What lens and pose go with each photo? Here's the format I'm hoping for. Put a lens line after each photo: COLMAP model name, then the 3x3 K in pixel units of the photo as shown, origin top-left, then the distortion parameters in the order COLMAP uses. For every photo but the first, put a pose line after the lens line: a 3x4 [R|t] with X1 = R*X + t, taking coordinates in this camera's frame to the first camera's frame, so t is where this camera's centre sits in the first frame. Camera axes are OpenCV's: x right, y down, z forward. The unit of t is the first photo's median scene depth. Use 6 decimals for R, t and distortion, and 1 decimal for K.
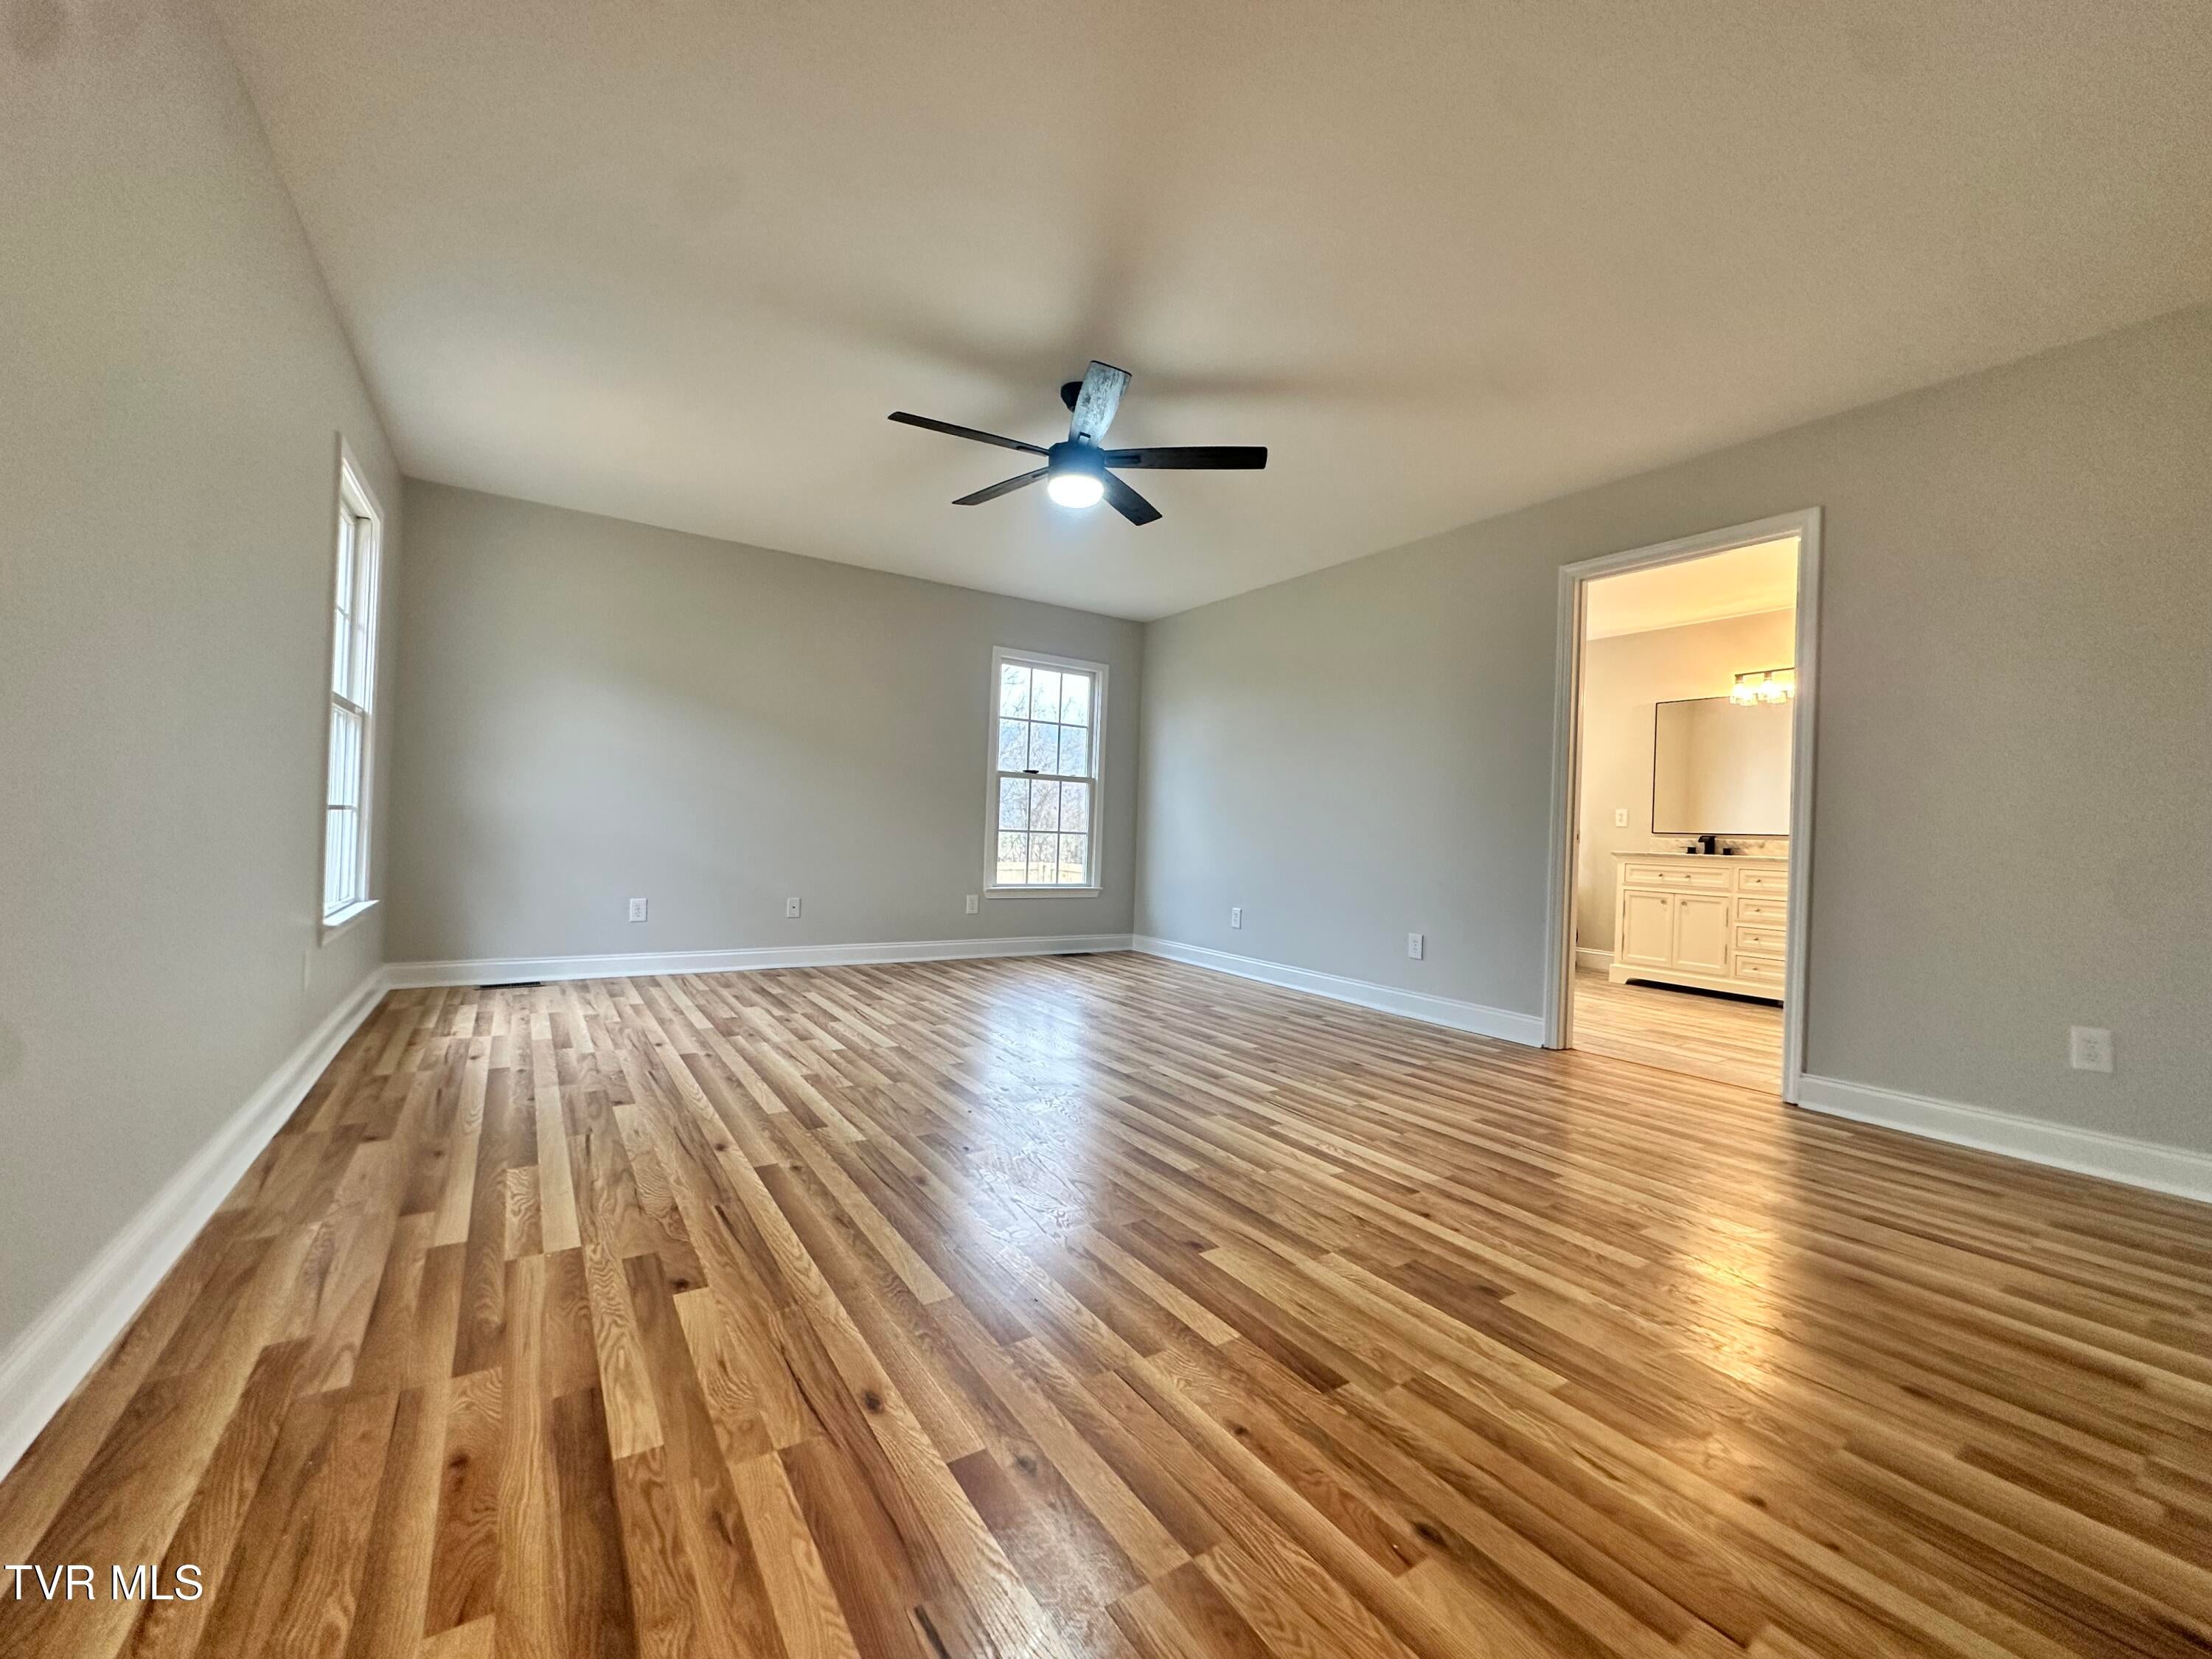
lens RADIAL K [[884.1, 0, 1097.5], [0, 884.1, 830.3], [0, 0, 1]] dist [-0.005275, 0.001314]
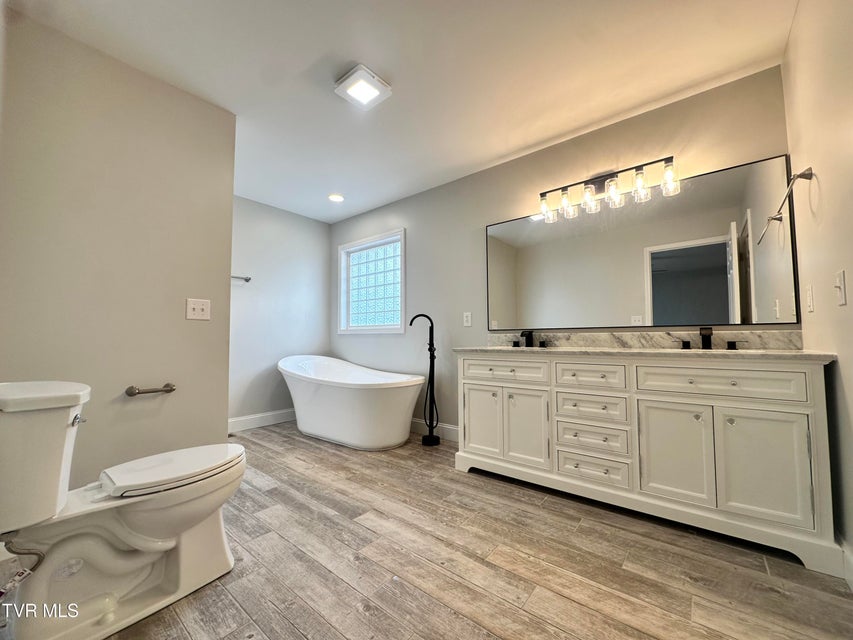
lens RADIAL K [[340.9, 0, 427.6], [0, 340.9, 320.9], [0, 0, 1]] dist [-0.005275, 0.001314]
pose [[0.950563, -0.024773, 0.309544, 0.455946], [0.040009, 0.998275, -0.042971, 0.007518], [-0.307945, 0.053232, 0.949914, 0.653020]]
